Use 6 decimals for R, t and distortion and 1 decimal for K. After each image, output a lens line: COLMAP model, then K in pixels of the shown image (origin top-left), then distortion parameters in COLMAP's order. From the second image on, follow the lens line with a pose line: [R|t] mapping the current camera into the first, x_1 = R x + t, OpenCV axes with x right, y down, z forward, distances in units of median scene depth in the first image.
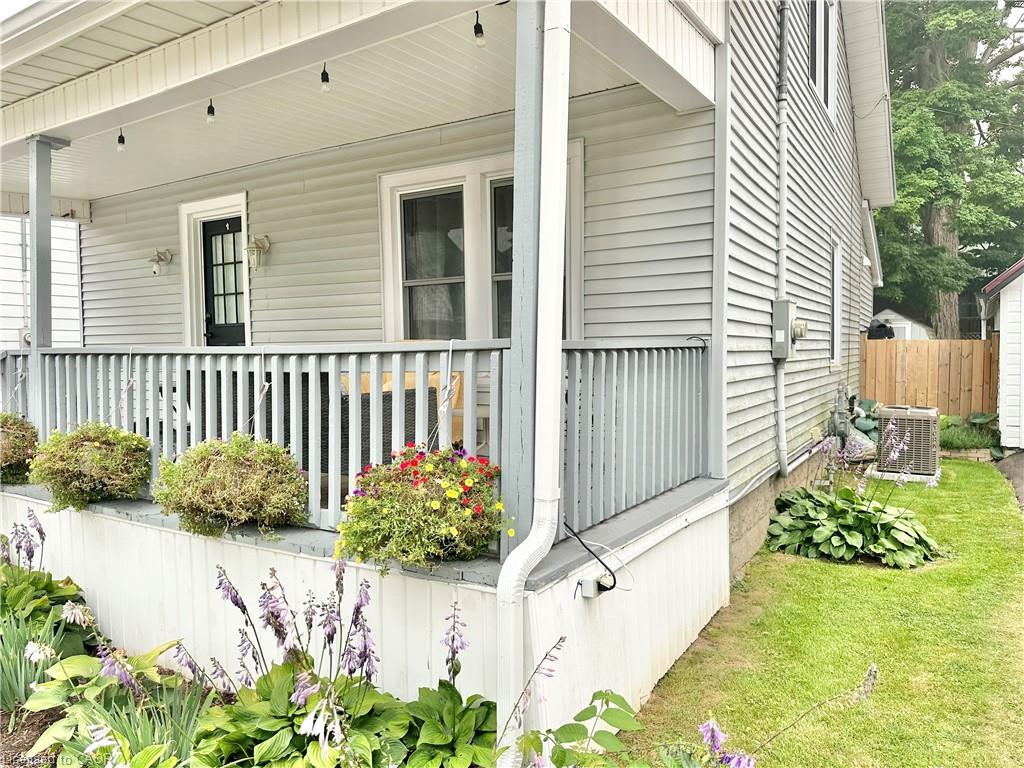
lens RADIAL K [[722.4, 0, 512.0], [0, 722.4, 384.0], [0, 0, 1]] dist [0.142127, -0.166677]
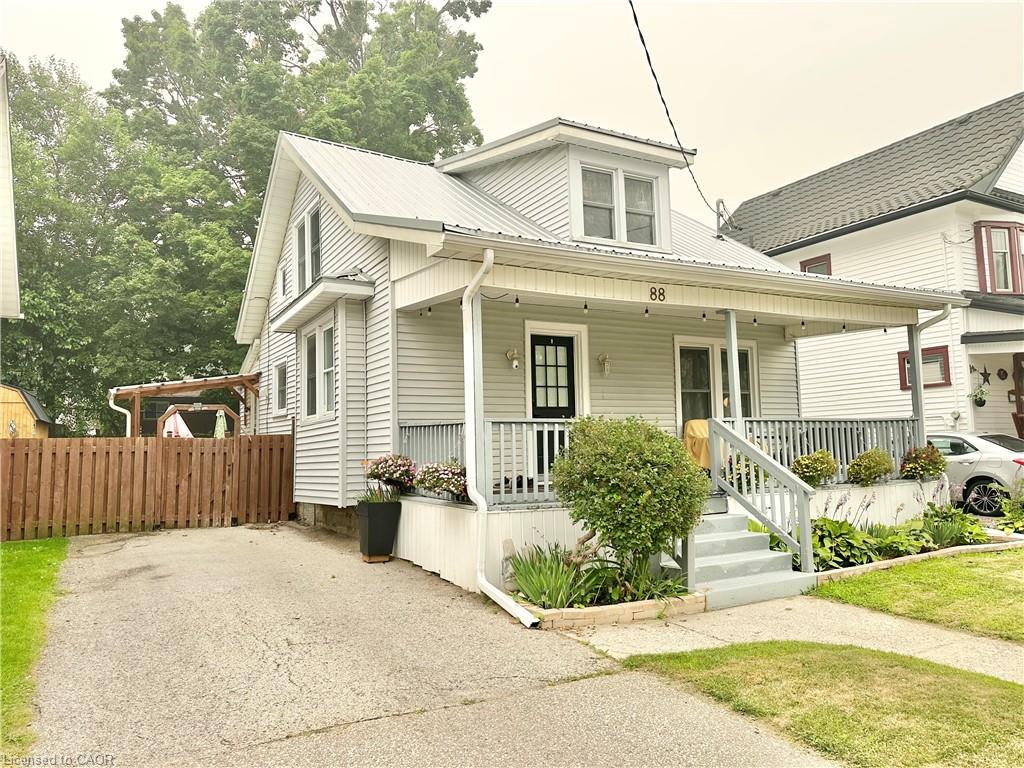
lens RADIAL K [[722.4, 0, 512.0], [0, 722.4, 384.0], [0, 0, 1]] dist [0.142127, -0.166677]
pose [[0.435946, 0.071425, 0.897134, -1.664292], [0.068205, 0.991357, -0.112070, 0.025041], [-0.897384, 0.110046, 0.427307, 0.462759]]
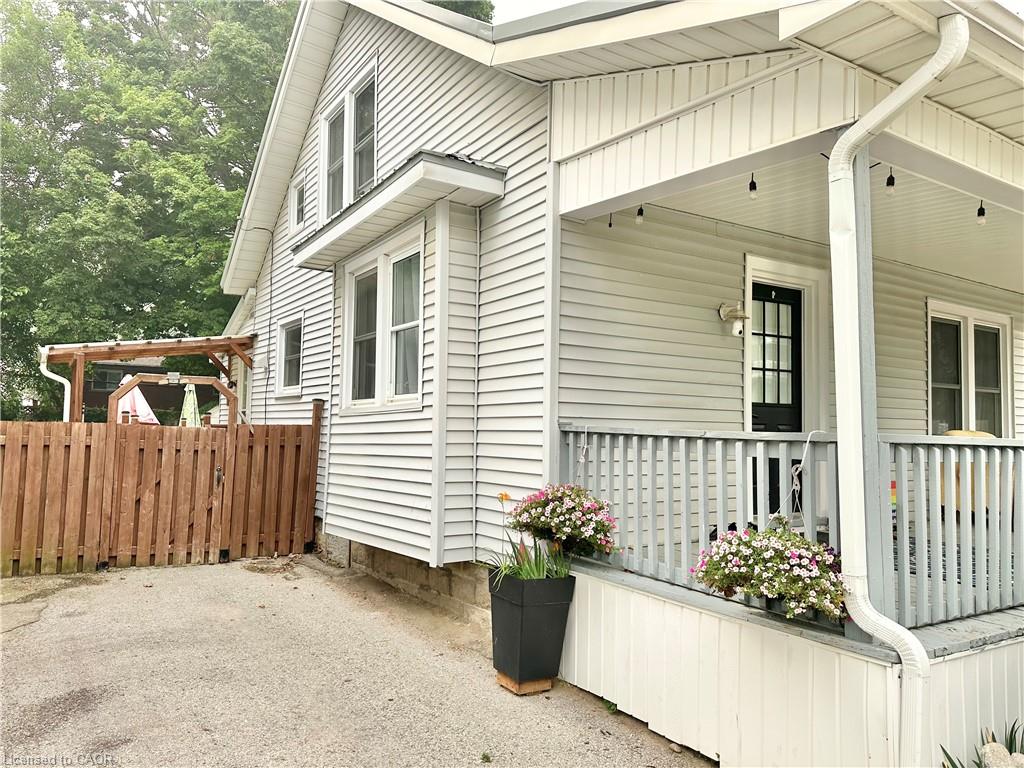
lens RADIAL K [[719.0, 0, 512.0], [0, 719.0, 384.0], [0, 0, 1]] dist [0.083766, -0.068295]
pose [[0.381583, 0.070220, 0.921663, -1.274678], [0.032304, 0.995488, -0.089219, -0.038622], [-0.923770, 0.063817, 0.377593, 0.951190]]
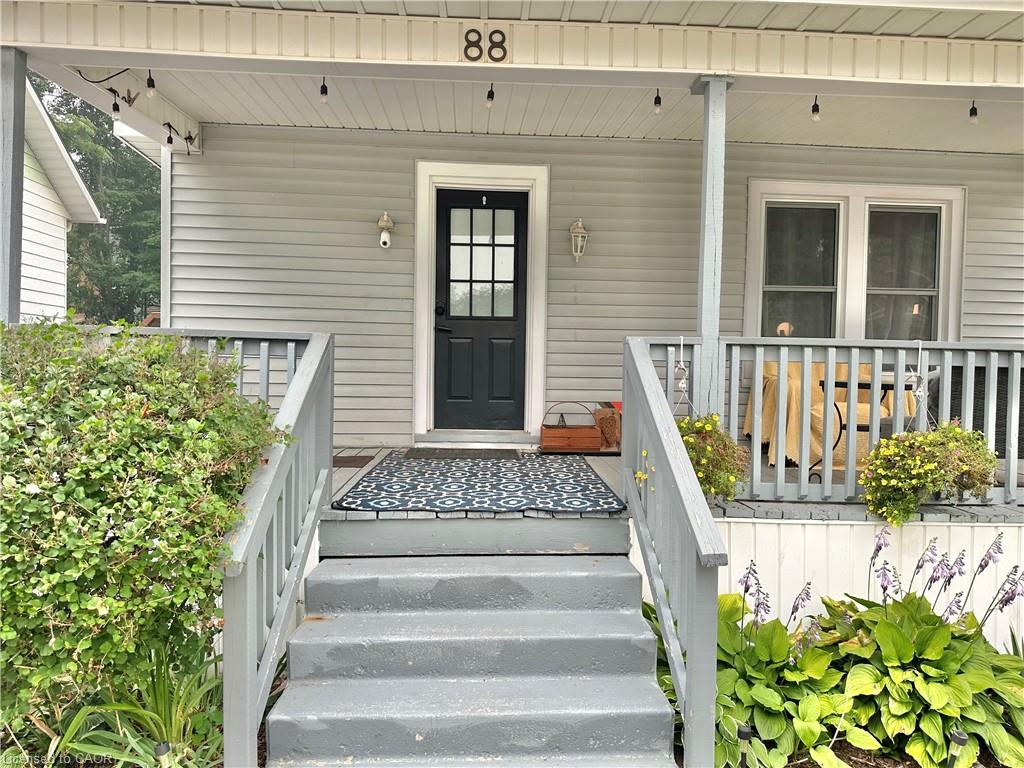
lens RADIAL K [[722.4, 0, 512.0], [0, 722.4, 384.0], [0, 0, 1]] dist [0.142127, -0.166677]
pose [[0.768952, -0.001077, 0.639306, -0.873659], [0.016477, 0.999700, -0.018133, 0.010115], [-0.639095, 0.024478, 0.768738, 0.345269]]
